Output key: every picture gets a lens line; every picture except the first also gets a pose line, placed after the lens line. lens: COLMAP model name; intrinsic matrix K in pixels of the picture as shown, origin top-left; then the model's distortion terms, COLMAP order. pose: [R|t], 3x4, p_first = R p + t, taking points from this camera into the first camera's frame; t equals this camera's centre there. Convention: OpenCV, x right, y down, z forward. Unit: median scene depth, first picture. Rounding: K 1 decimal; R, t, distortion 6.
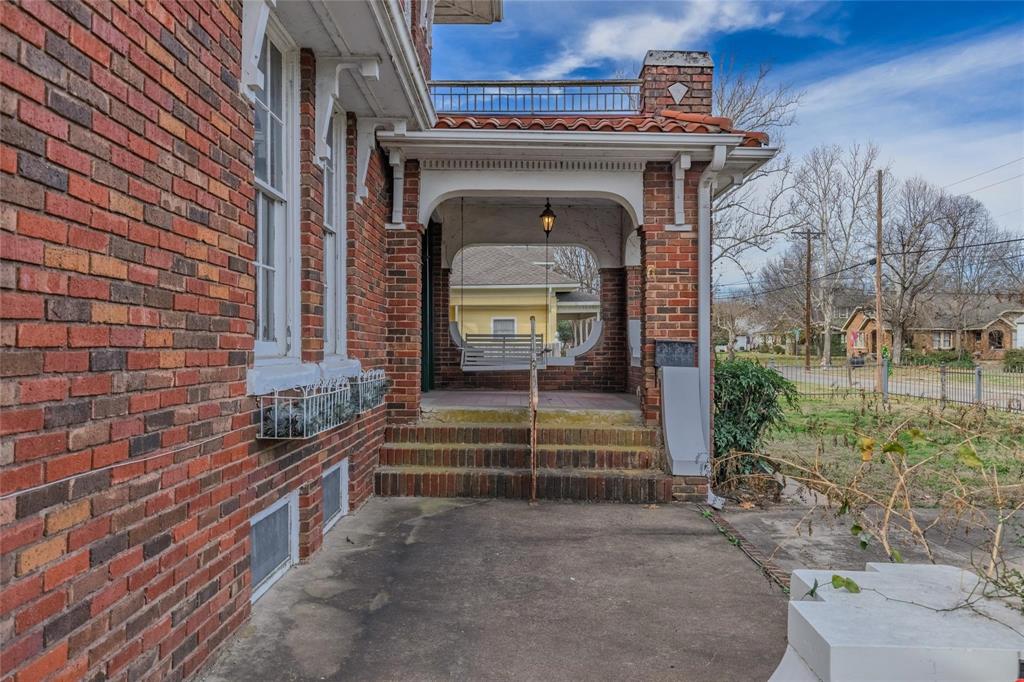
lens RADIAL K [[744.9, 0, 511.4], [0, 744.9, 343.0], [0, 0, 1]] dist [-0.008866, 0.000508]
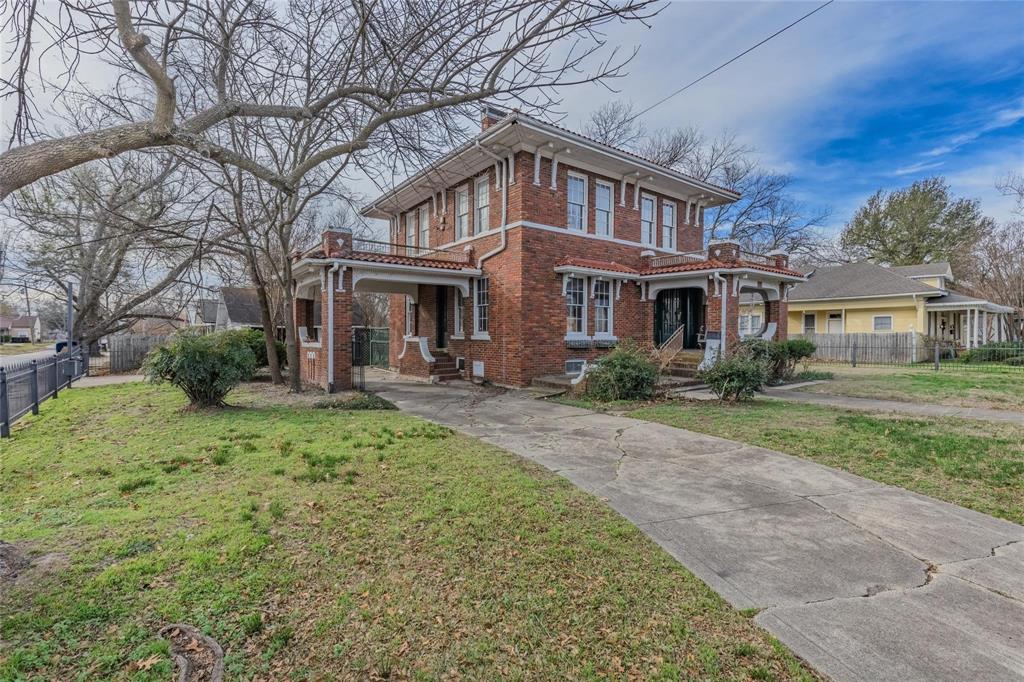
lens RADIAL K [[456.1, 0, 512.1], [0, 456.1, 342.2], [0, 0, 1]] dist [-0.002266, -0.000305]
pose [[0.595626, 0.018440, -0.803051, 1.216534], [0.000672, 0.999725, 0.023454, -0.001720], [0.803262, -0.014509, 0.595449, -0.831677]]
